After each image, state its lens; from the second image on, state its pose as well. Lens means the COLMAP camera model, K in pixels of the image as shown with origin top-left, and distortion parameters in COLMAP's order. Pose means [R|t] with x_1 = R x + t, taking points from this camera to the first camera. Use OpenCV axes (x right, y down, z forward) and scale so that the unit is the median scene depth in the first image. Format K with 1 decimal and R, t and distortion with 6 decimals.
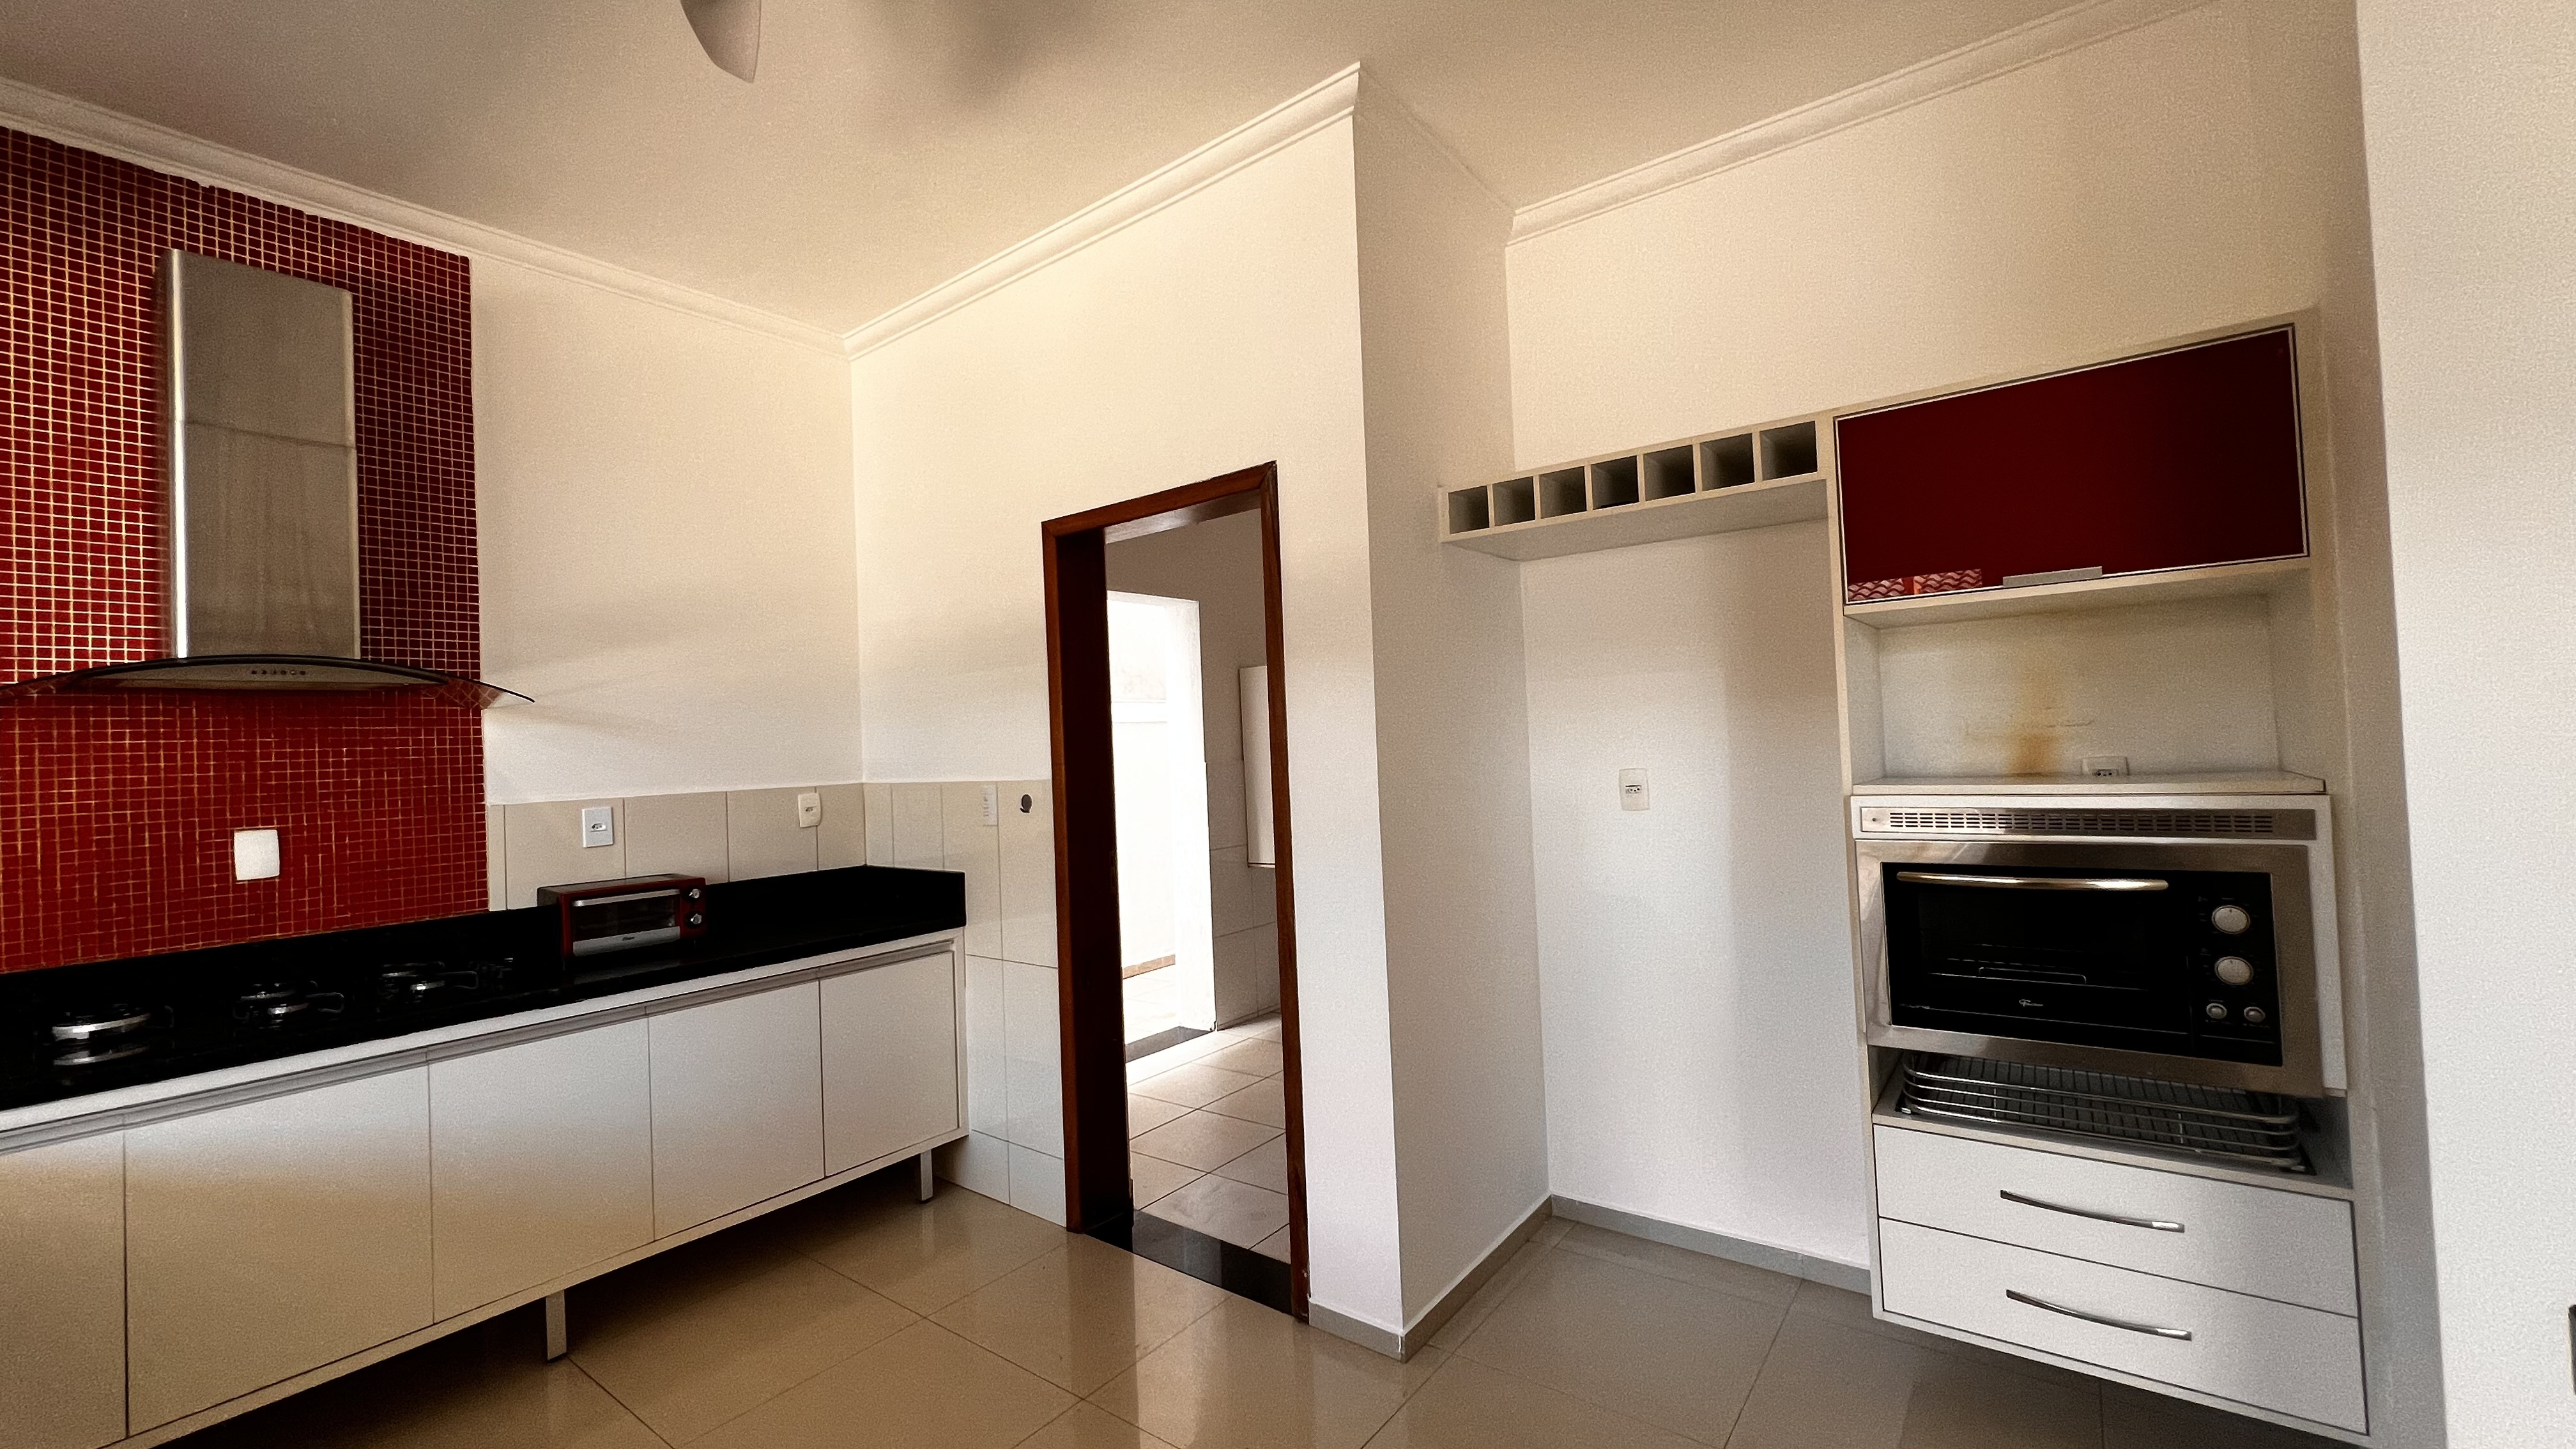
lens RADIAL K [[1028.8, 0, 1281.0], [0, 1028.8, 719.8], [0, 0, 1]] dist [-0.005531, 0.000790]
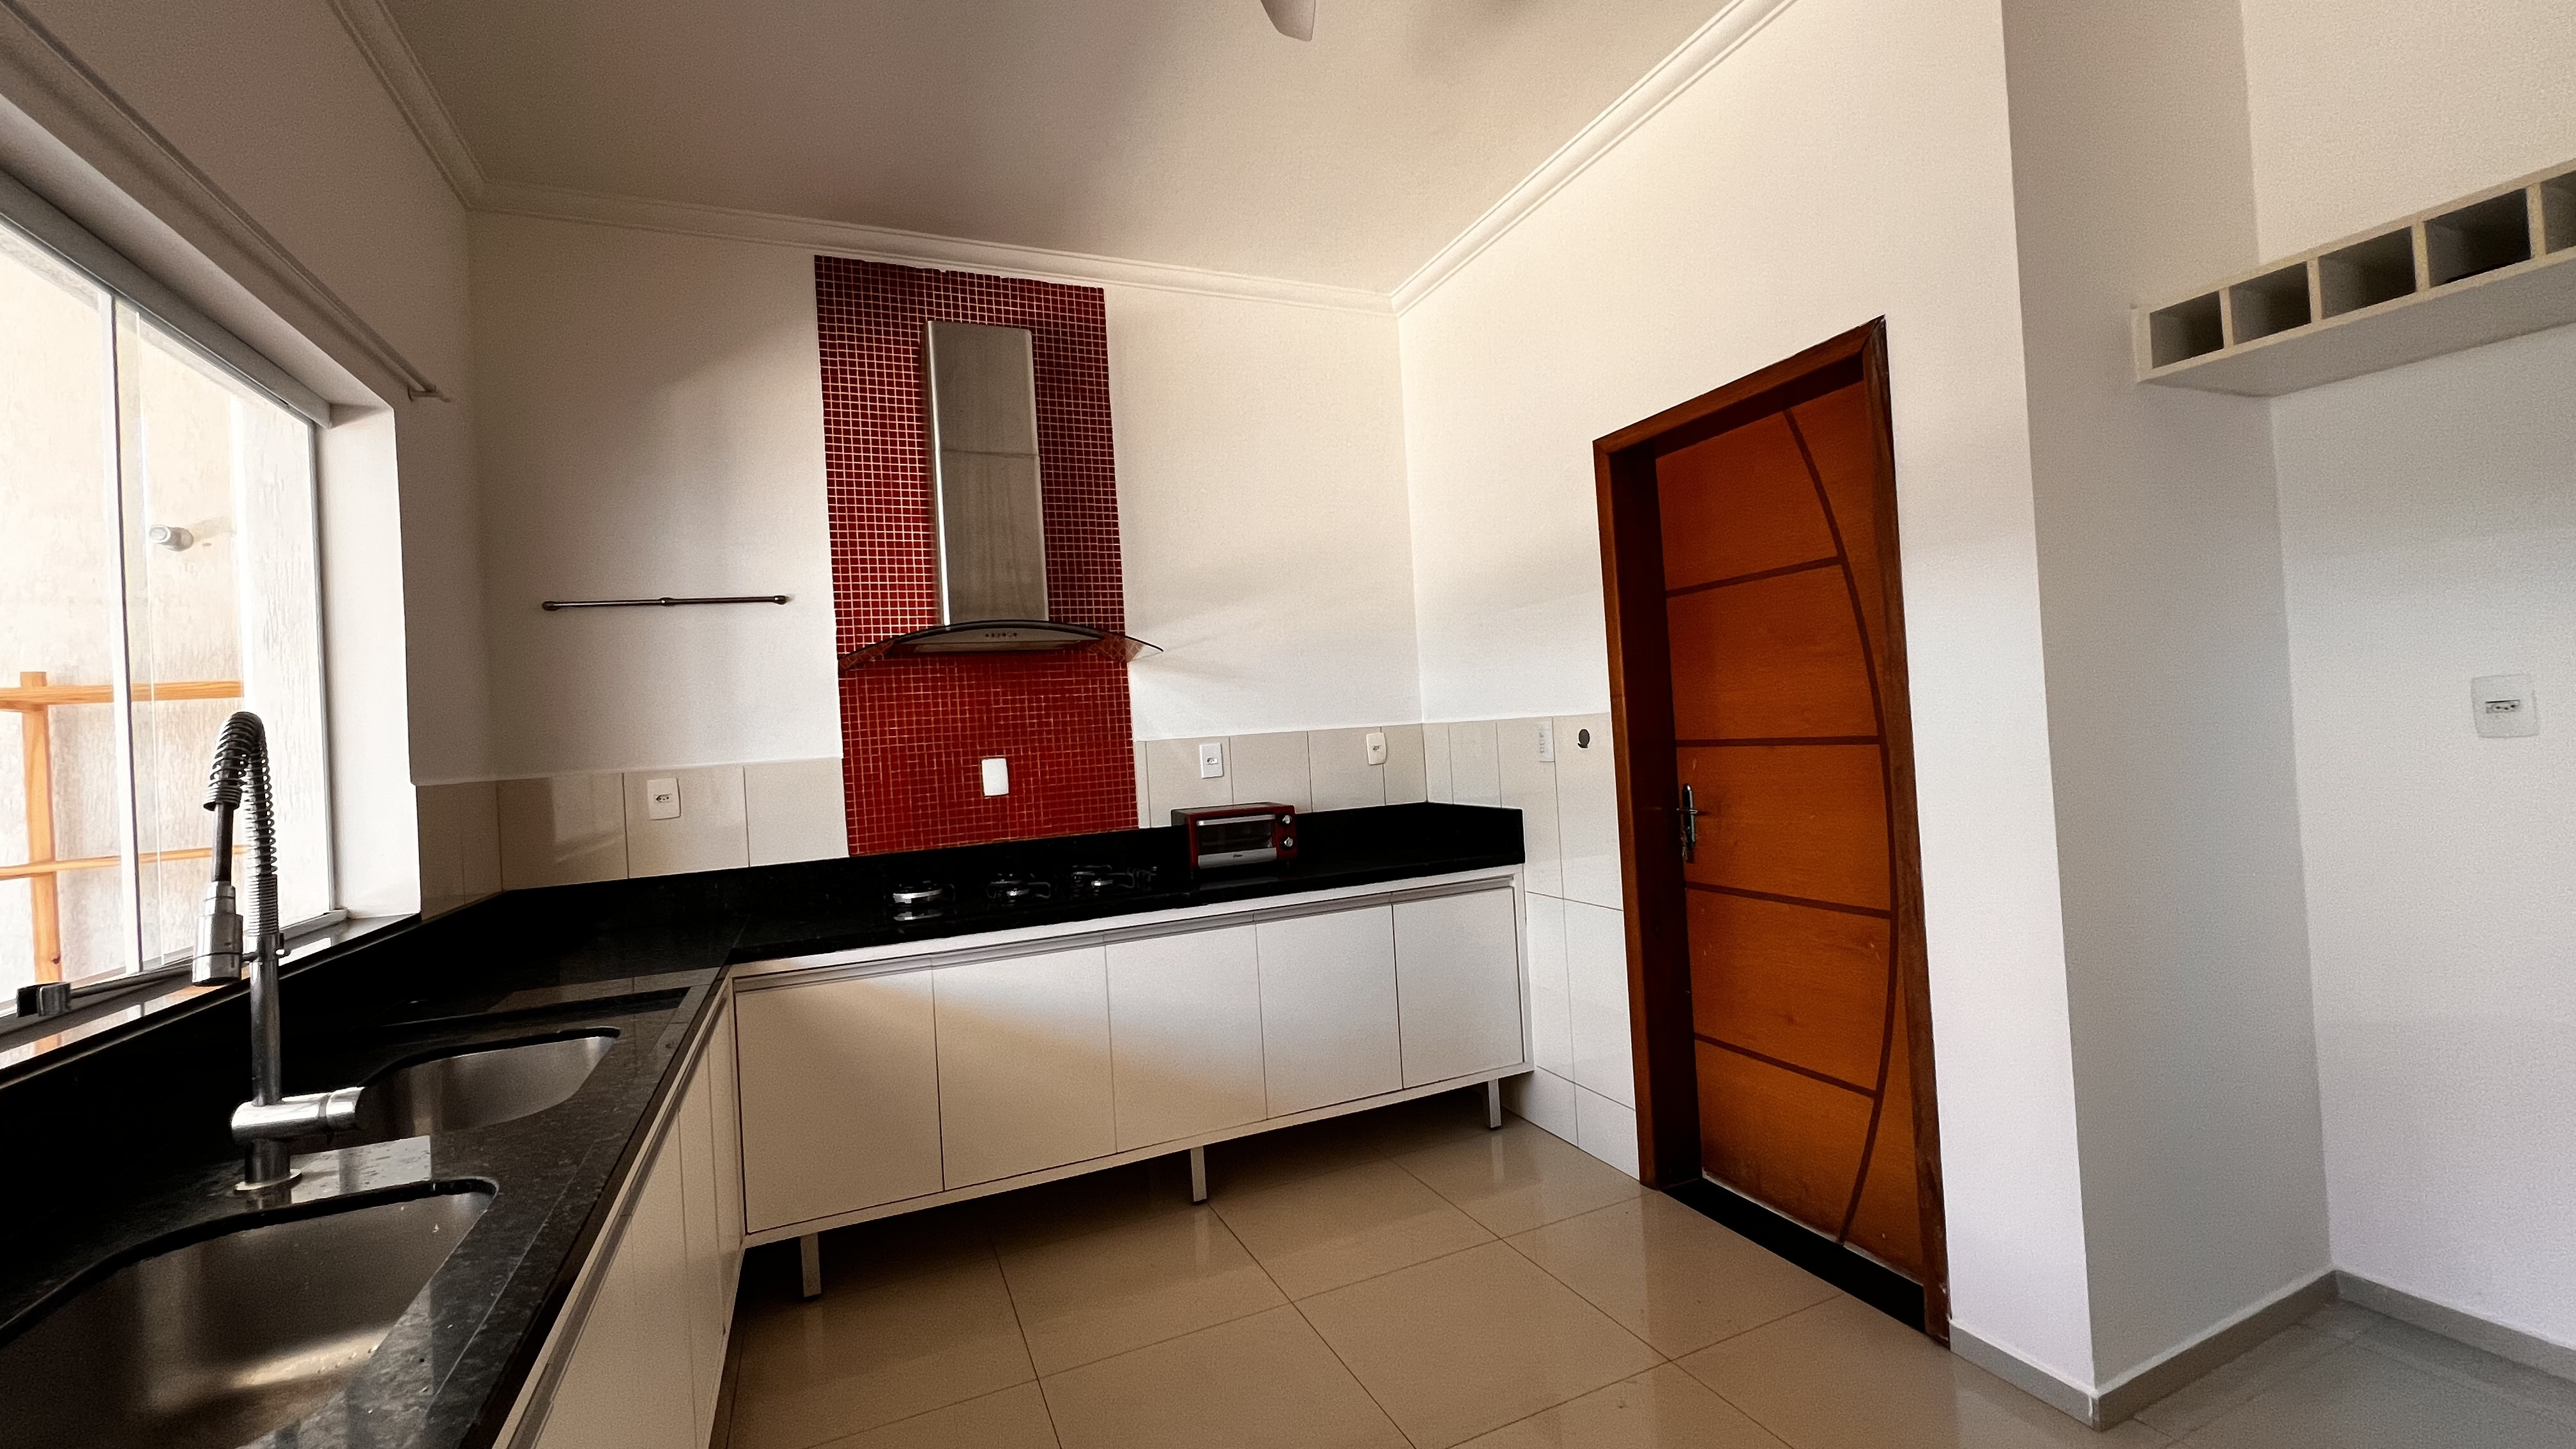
lens RADIAL K [[1028.8, 0, 1280.2], [0, 1028.8, 718.6], [0, 0, 1]] dist [-0.005531, 0.000790]
pose [[0.871801, -0.017258, -0.489555, -0.028708], [0.036421, 0.998897, 0.029644, 0.028084], [0.488504, -0.043674, 0.871468, 0.026752]]
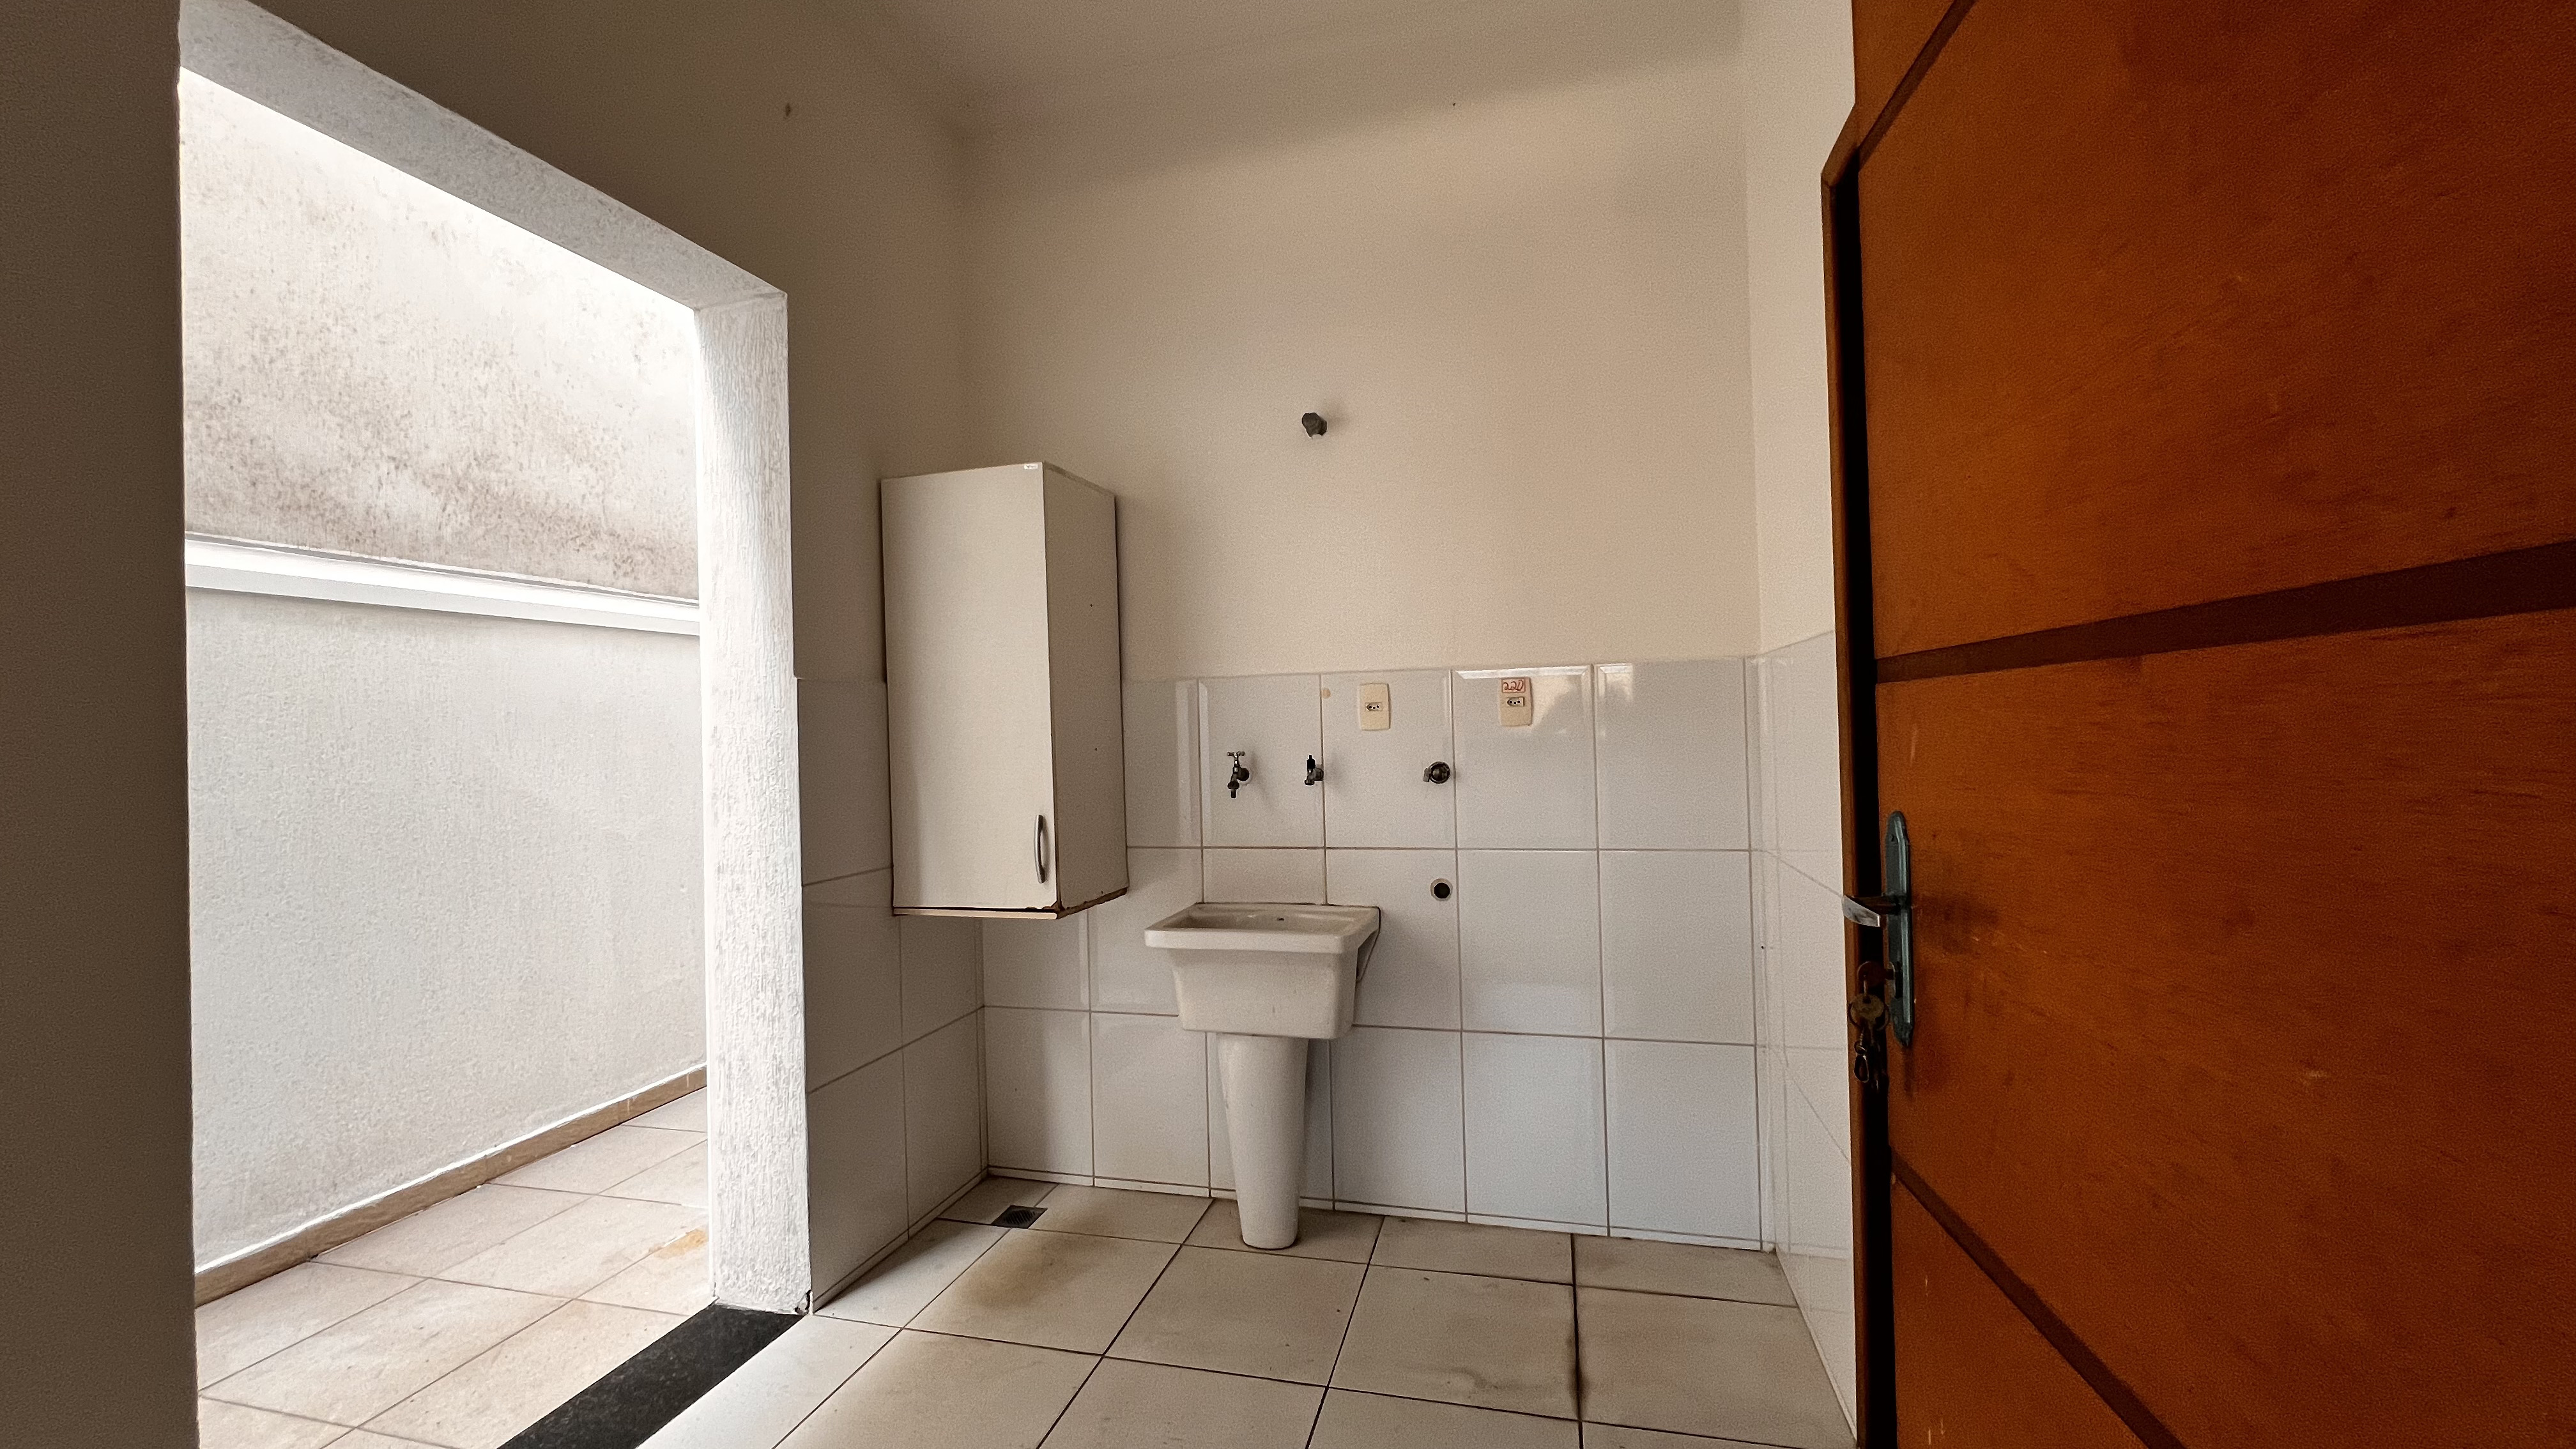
lens RADIAL K [[1024.8, 0, 1284.6], [0, 1024.8, 724.5], [0, 0, 1]] dist [-0.002496, 0.000725]
pose [[0.923358, 0.021504, 0.383337, -0.089774], [-0.024797, 0.999686, 0.003649, 0.099624], [-0.383138, -0.012875, 0.923602, 0.972178]]
